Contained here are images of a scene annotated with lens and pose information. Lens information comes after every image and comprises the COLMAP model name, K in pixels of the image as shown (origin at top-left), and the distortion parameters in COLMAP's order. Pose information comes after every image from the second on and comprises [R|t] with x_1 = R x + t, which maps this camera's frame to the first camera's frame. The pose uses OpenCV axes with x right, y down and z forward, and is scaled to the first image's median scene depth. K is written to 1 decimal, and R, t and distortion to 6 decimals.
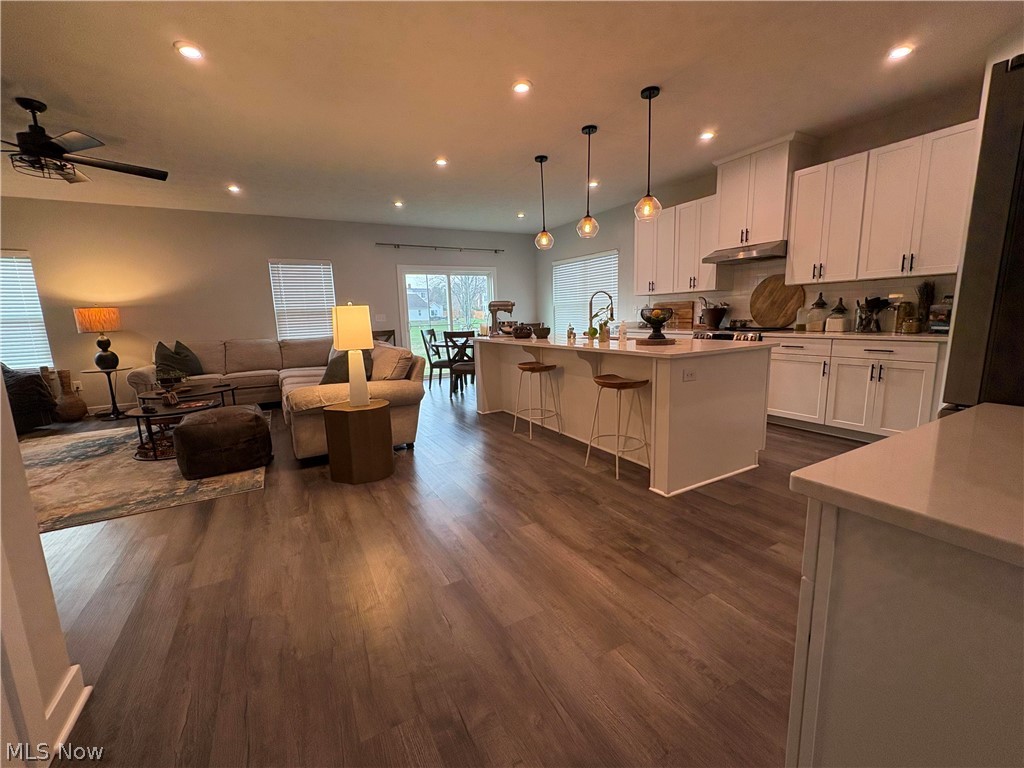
lens RADIAL K [[420.2, 0, 514.8], [0, 420.2, 384.0], [0, 0, 1]] dist [-0.001649, -0.000894]
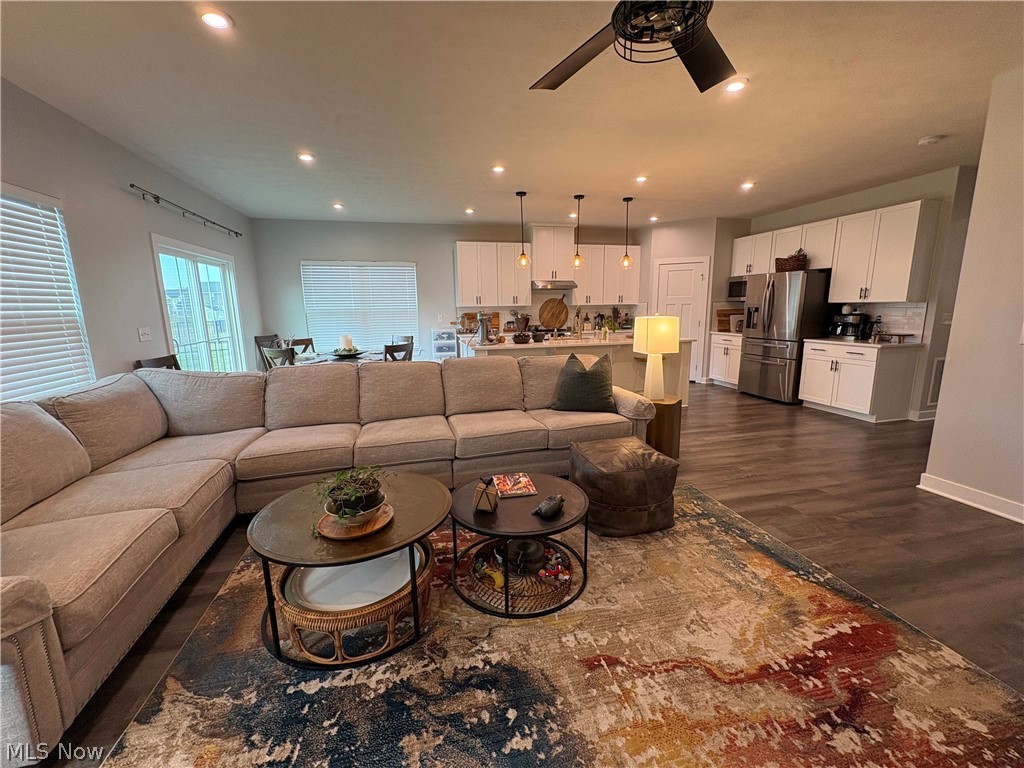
lens RADIAL K [[420.2, 0, 507.4], [0, 420.2, 383.4], [0, 0, 1]] dist [-0.001649, -0.000894]
pose [[0.275556, -0.148471, 0.949750, -1.602876], [0.162601, 0.980963, 0.106174, -0.187701], [-0.947433, 0.125174, 0.294452, 1.021383]]
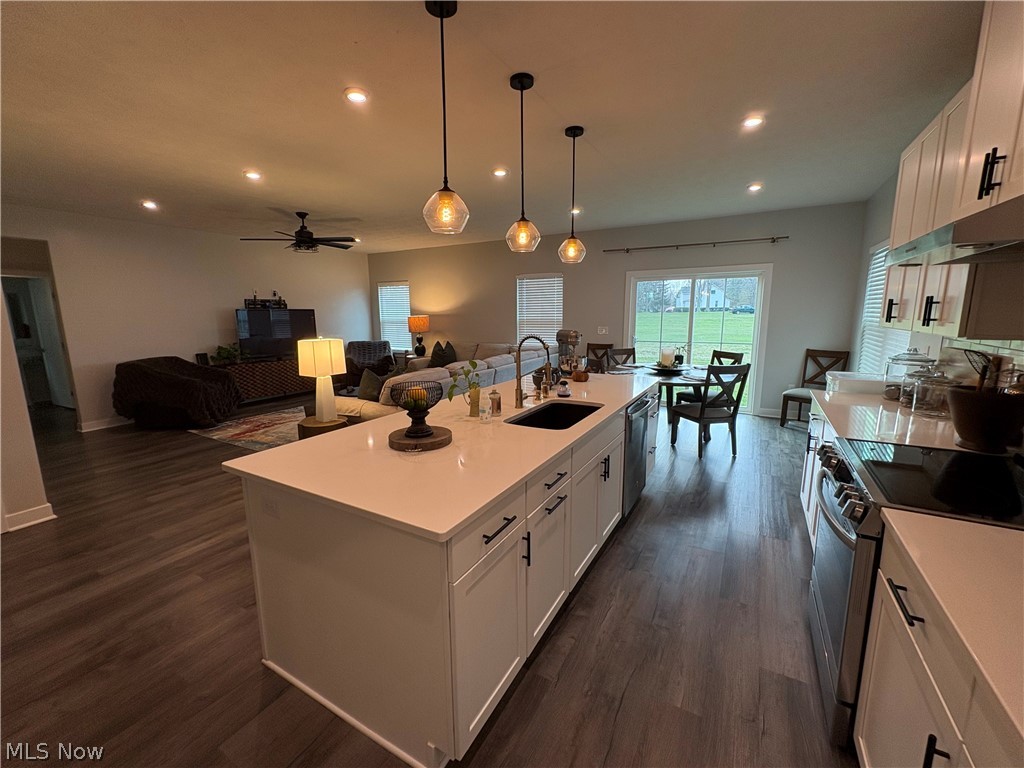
lens RADIAL K [[420.2, 0, 511.1], [0, 420.2, 382.3], [0, 0, 1]] dist [-0.001649, -0.000894]
pose [[0.513649, 0.168769, -0.841239, 0.889555], [-0.148173, 0.983181, 0.106773, -0.262602], [0.845109, 0.069805, 0.530016, 0.787530]]
